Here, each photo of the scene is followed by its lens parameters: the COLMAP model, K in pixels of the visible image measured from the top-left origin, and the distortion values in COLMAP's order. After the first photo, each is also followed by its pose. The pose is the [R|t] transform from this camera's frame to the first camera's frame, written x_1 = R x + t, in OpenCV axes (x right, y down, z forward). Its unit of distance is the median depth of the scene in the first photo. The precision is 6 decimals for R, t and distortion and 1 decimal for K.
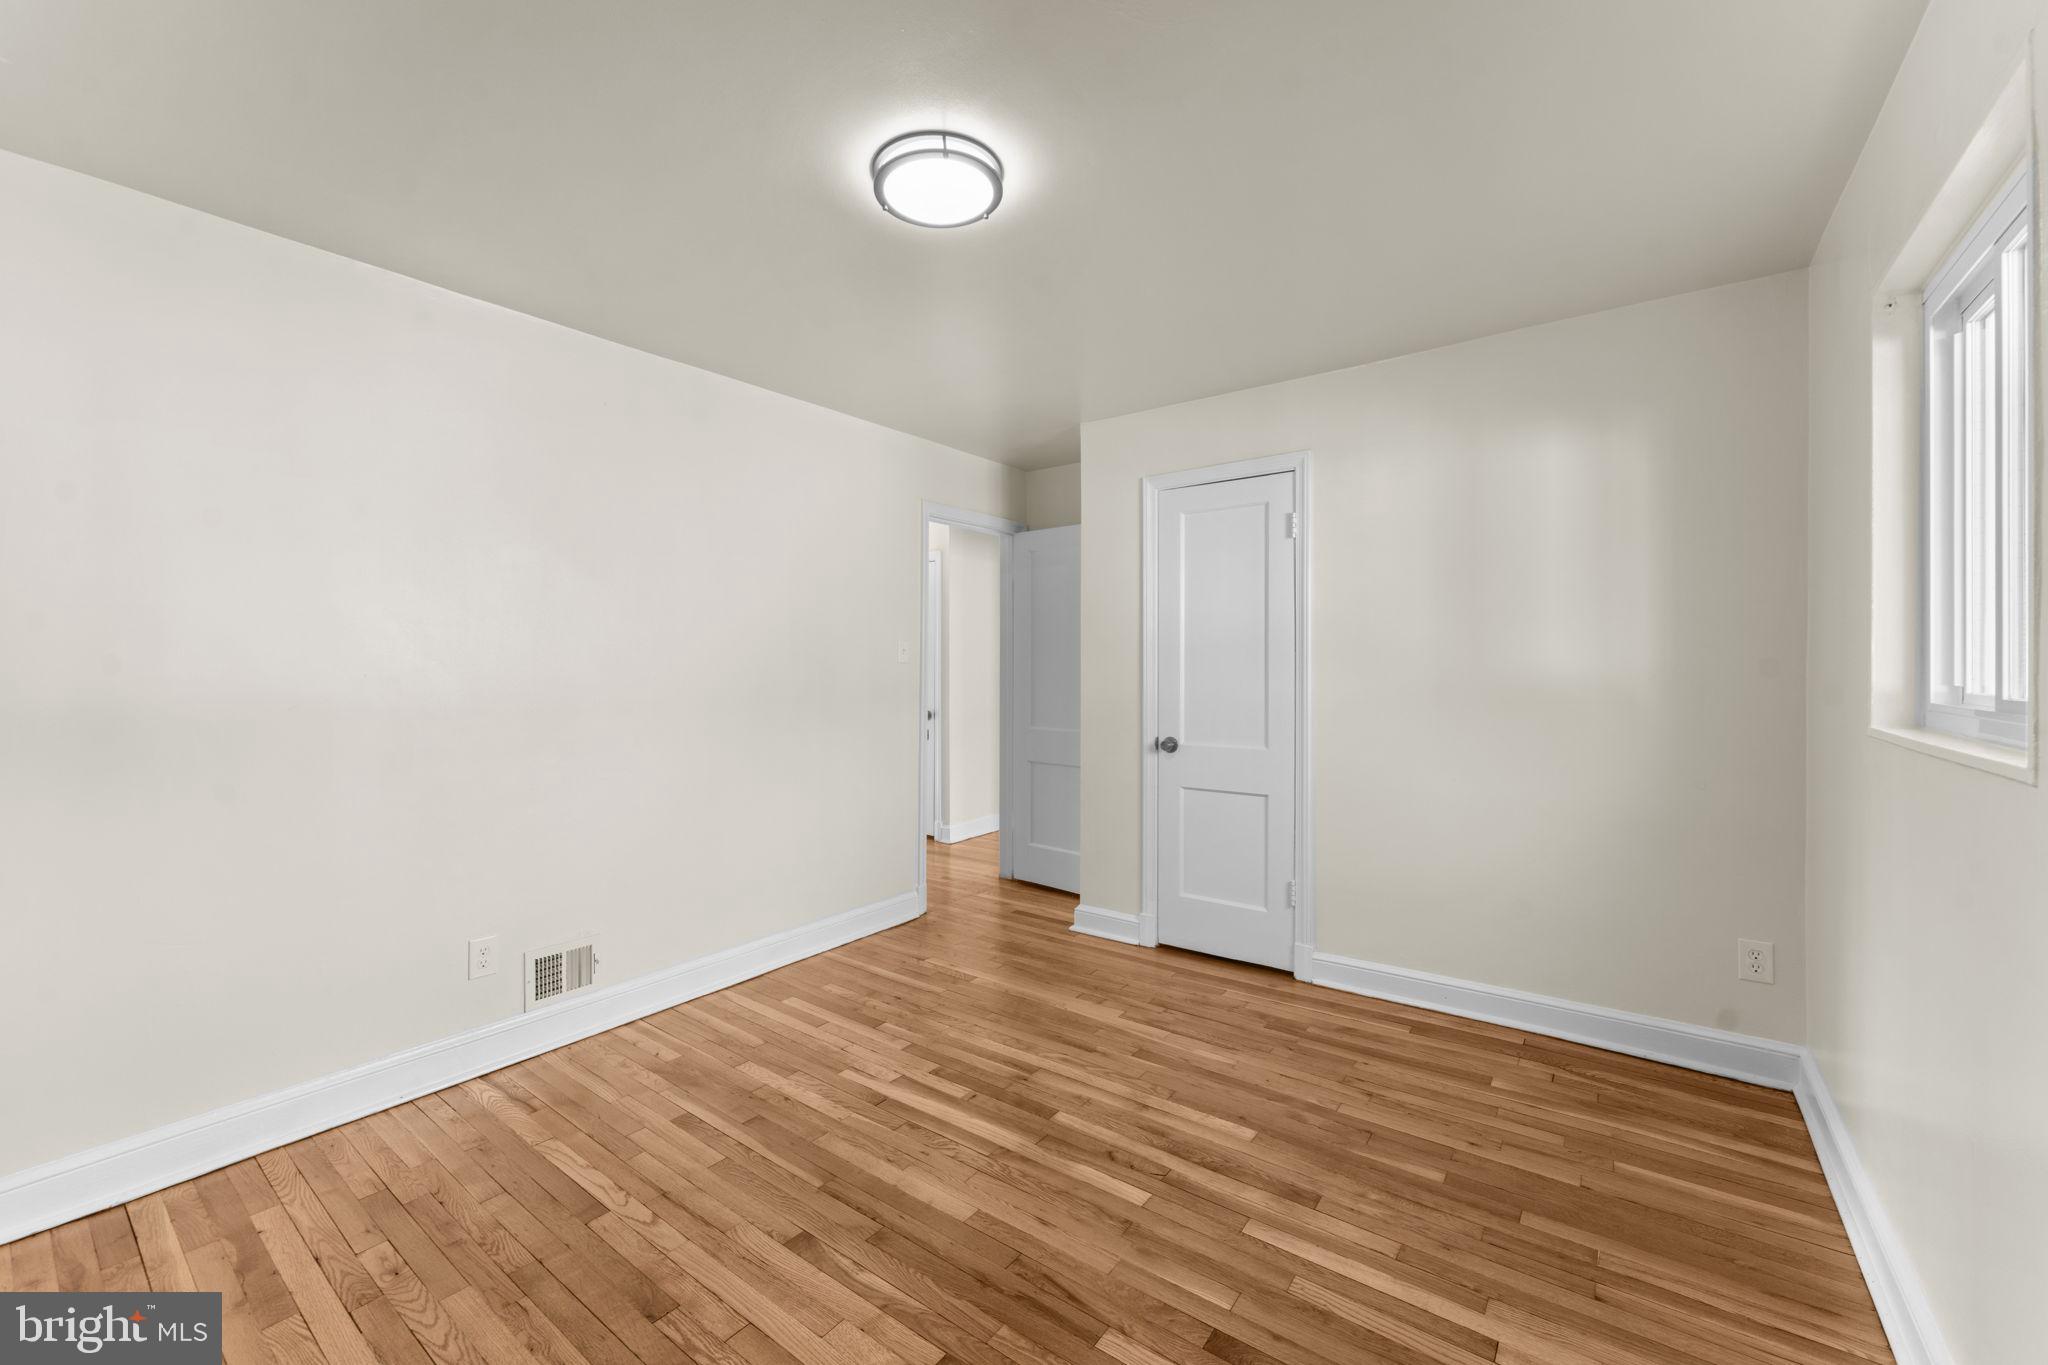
lens RADIAL K [[815.7, 0, 1019.8], [0, 815.7, 673.4], [0, 0, 1]] dist [0.001500, -0.000062]
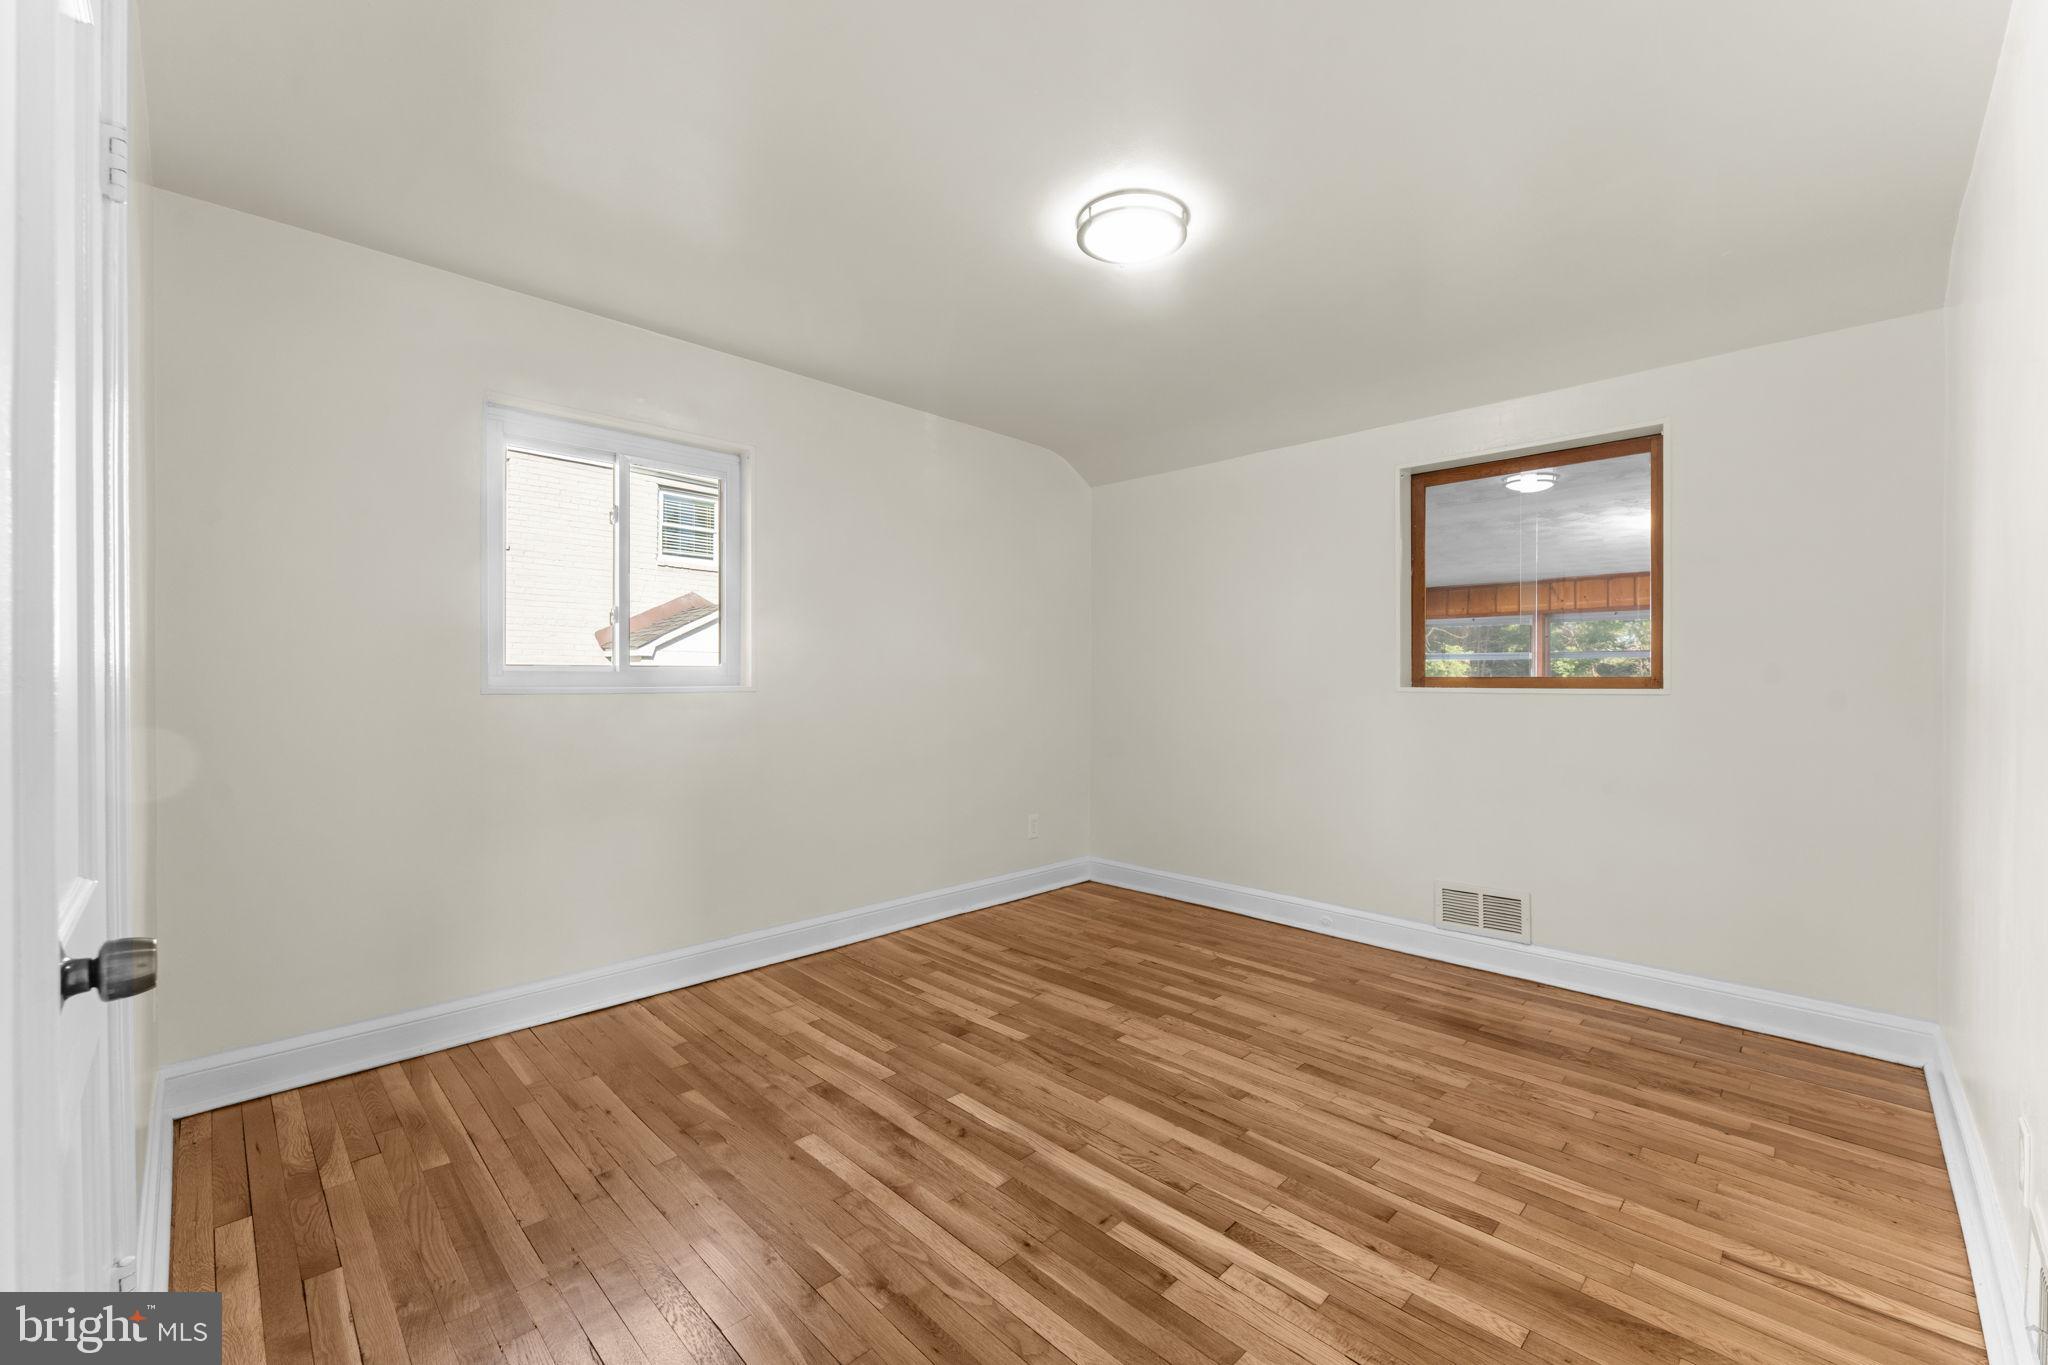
lens RADIAL K [[815.7, 0, 1027.1], [0, 815.7, 676.3], [0, 0, 1]] dist [0.001500, -0.000062]
pose [[-0.990569, 0.001817, 0.137006, -0.100537], [0.002882, 0.999967, 0.007574, 0.028501], [-0.136988, 0.007897, -0.990541, 1.942543]]
